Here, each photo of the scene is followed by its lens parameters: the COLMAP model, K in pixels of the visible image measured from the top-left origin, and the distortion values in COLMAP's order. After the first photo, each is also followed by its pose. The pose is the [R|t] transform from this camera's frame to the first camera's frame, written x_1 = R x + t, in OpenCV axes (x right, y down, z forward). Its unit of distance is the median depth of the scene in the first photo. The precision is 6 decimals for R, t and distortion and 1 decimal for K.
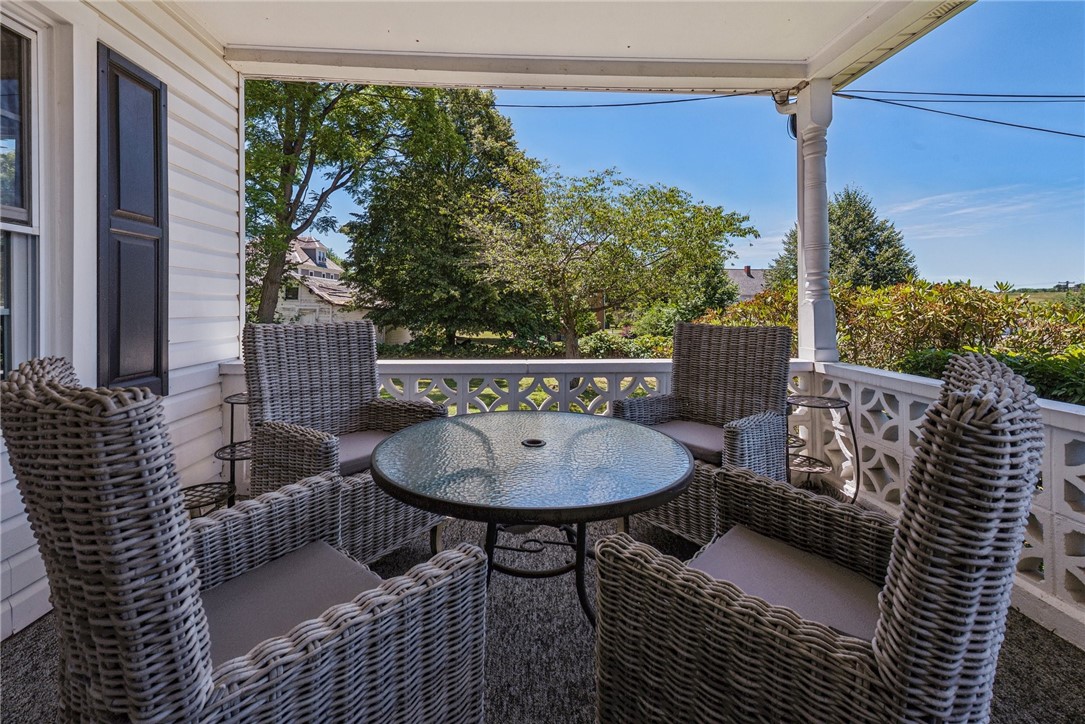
lens RADIAL K [[446.9, 0, 542.5], [0, 446.9, 362.0], [0, 0, 1]] dist [-0.000051, -0.000031]
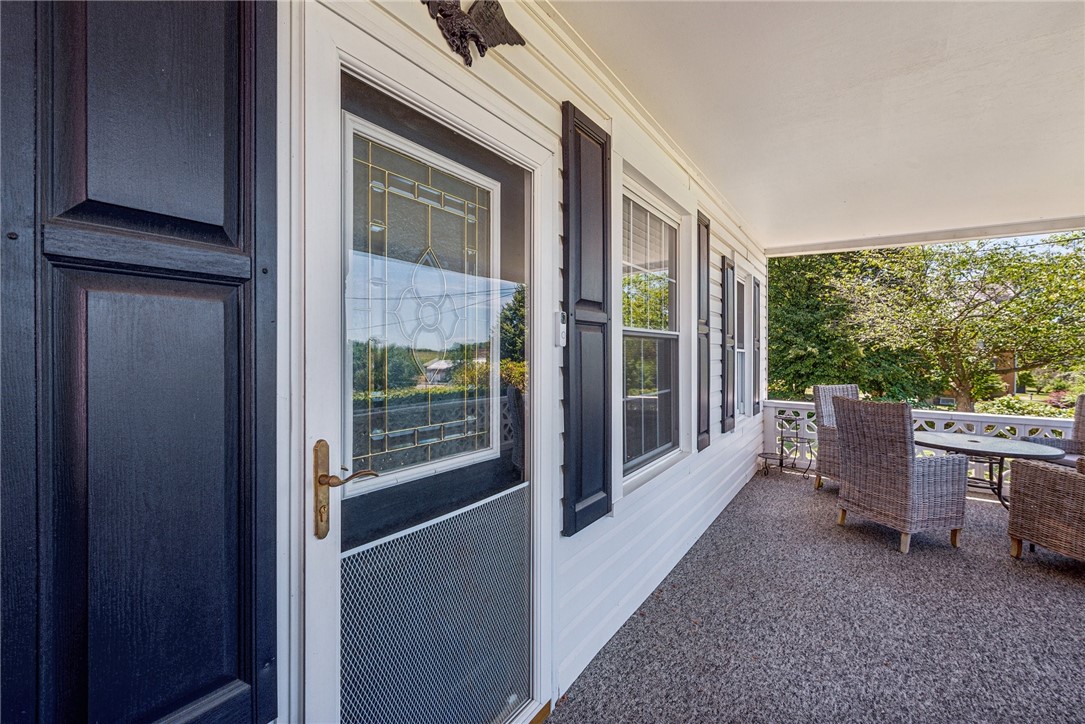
lens RADIAL K [[496.5, 0, 542.5], [0, 496.5, 362.0], [0, 0, 1]] dist [-0.002171, -0.000448]
pose [[0.809888, 0.019524, -0.586259, -0.036946], [-0.083784, 0.993049, -0.082673, 0.017927], [0.580570, 0.116075, 0.805894, -0.273684]]
